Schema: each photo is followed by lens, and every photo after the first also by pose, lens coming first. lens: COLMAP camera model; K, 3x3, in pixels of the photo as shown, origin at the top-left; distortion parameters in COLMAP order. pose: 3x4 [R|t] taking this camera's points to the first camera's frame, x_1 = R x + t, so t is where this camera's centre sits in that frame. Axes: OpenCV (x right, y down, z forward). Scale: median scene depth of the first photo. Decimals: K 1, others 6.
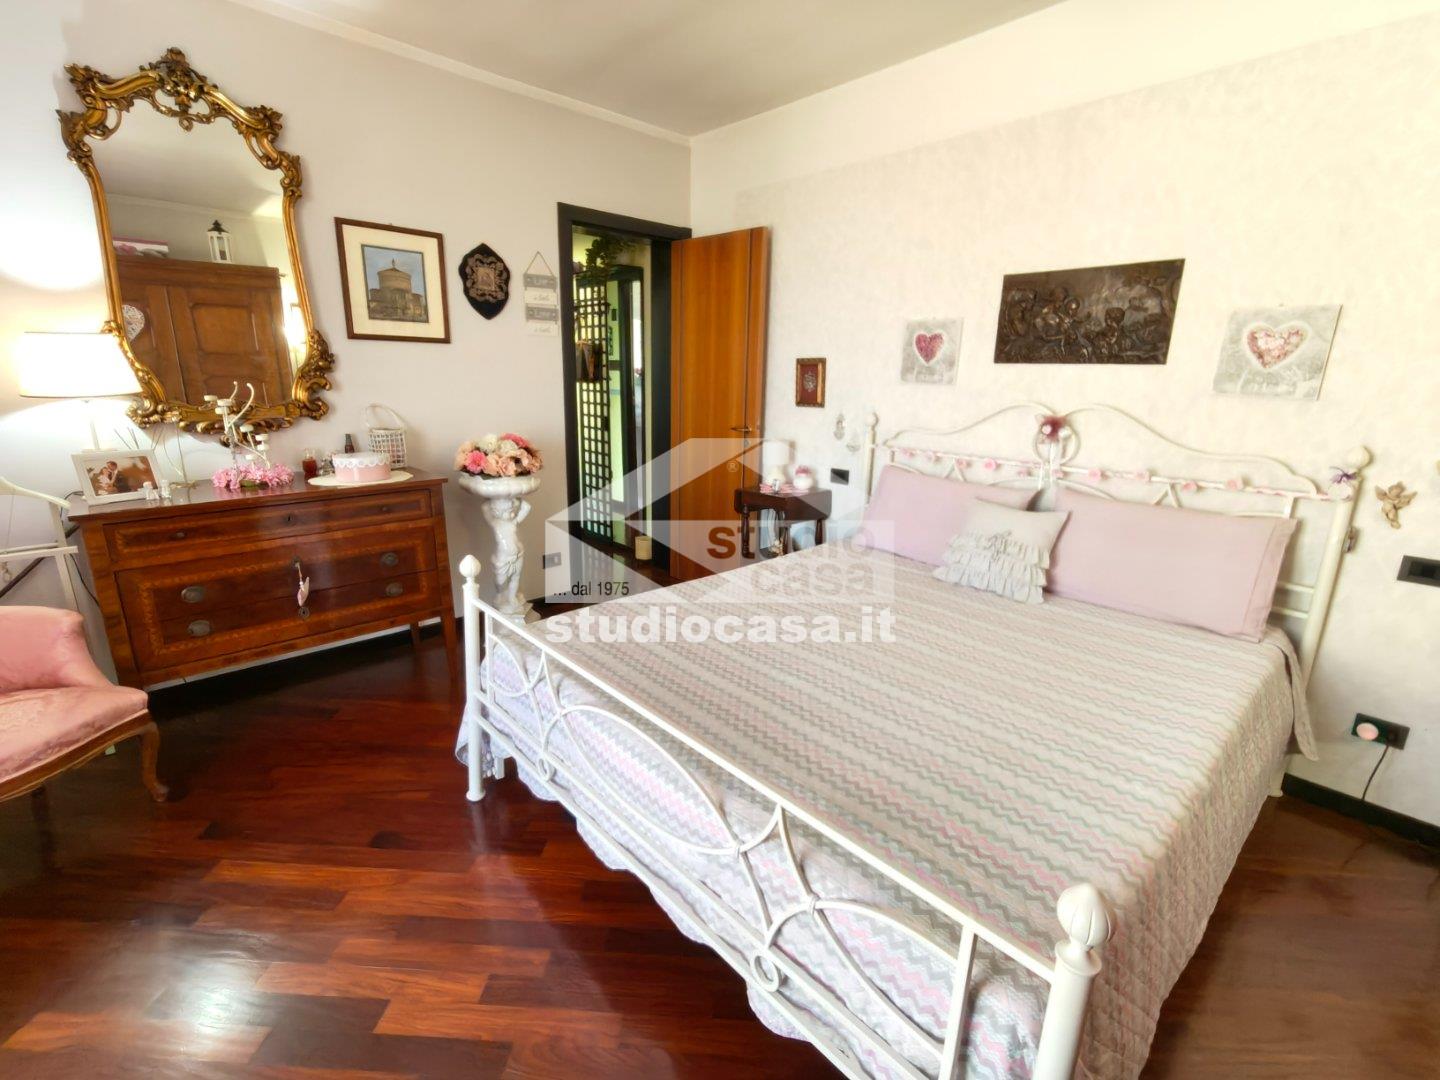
lens RADIAL K [[648.9, 0, 716.9], [0, 648.9, 537.9], [0, 0, 1]] dist [-0.001413, 0.001598]
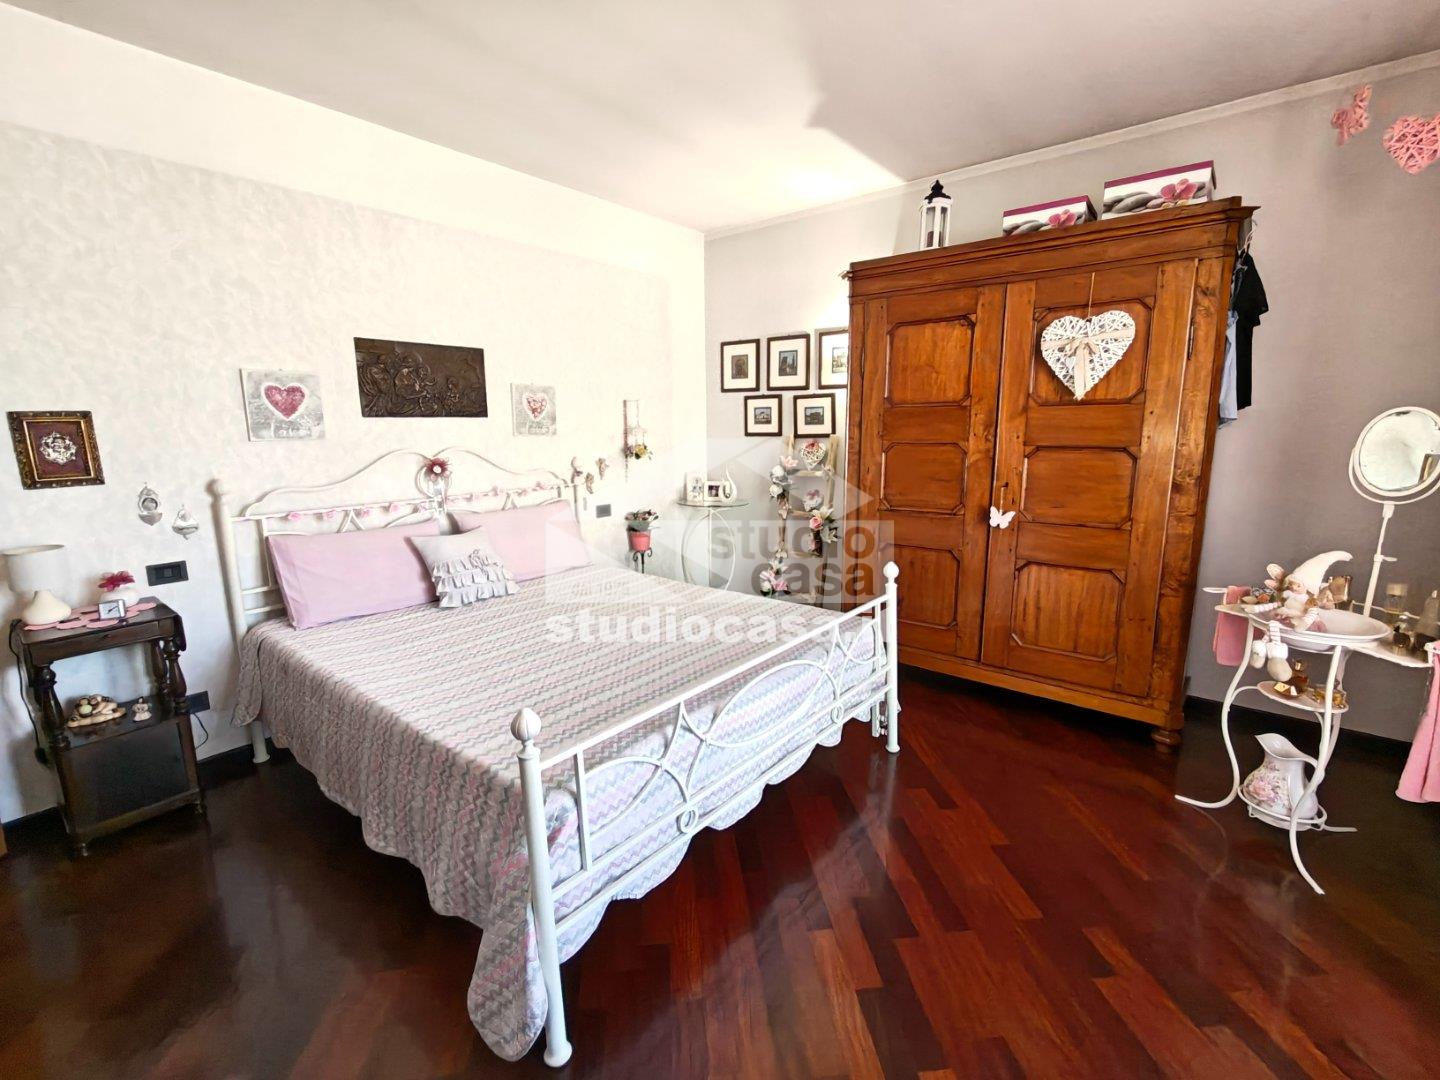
lens RADIAL K [[648.9, 0, 718.2], [0, 648.9, 544.3], [0, 0, 1]] dist [-0.001413, 0.001598]
pose [[-0.149721, -0.203176, 0.967628, -0.739509], [0.252584, 0.938326, 0.236106, -0.175370], [-0.955921, 0.279757, -0.089168, 0.587135]]
